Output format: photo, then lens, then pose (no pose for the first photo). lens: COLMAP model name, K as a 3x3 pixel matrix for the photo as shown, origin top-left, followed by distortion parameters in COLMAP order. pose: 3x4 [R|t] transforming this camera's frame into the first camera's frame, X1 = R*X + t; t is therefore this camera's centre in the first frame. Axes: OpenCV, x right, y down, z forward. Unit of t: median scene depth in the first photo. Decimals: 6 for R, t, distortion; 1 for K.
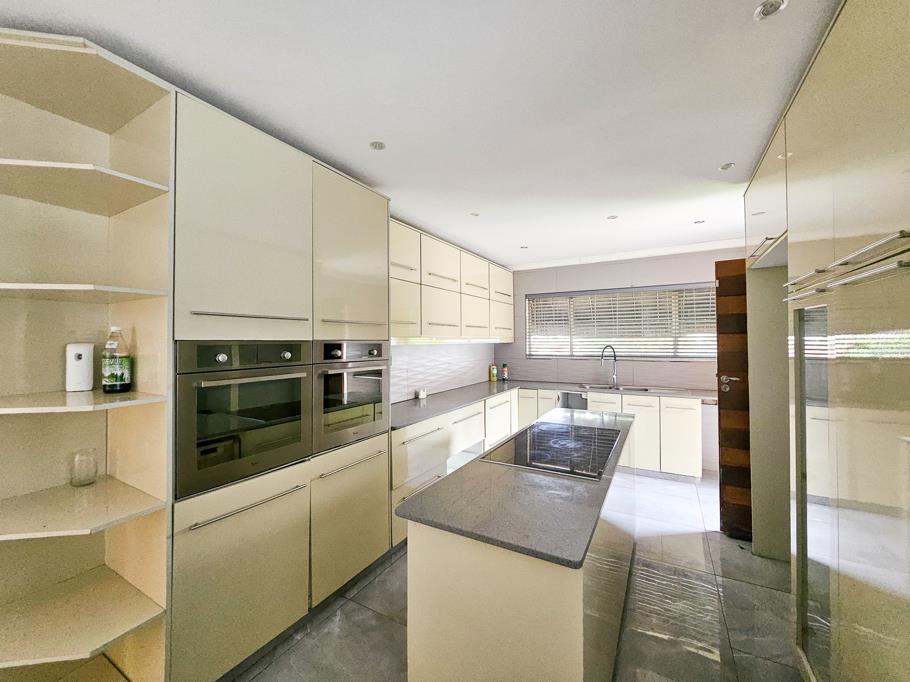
lens RADIAL K [[361.5, 0, 458.3], [0, 361.5, 336.5], [0, 0, 1]] dist [-0.000651, 0.000130]
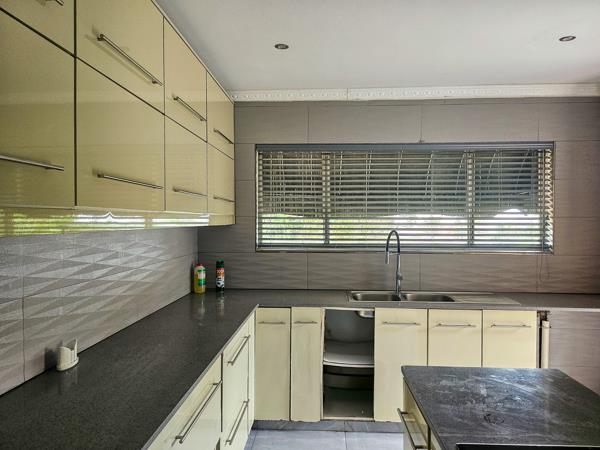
lens RADIAL K [[431.3, 0, 307.3], [0, 431.3, 224.0], [0, 0, 1]] dist [0.080058, -0.087496]
pose [[0.891395, 0.005311, 0.453195, -0.065709], [-0.013464, 0.999800, 0.014764, 0.004402], [-0.453026, -0.019262, 0.891289, 0.361815]]
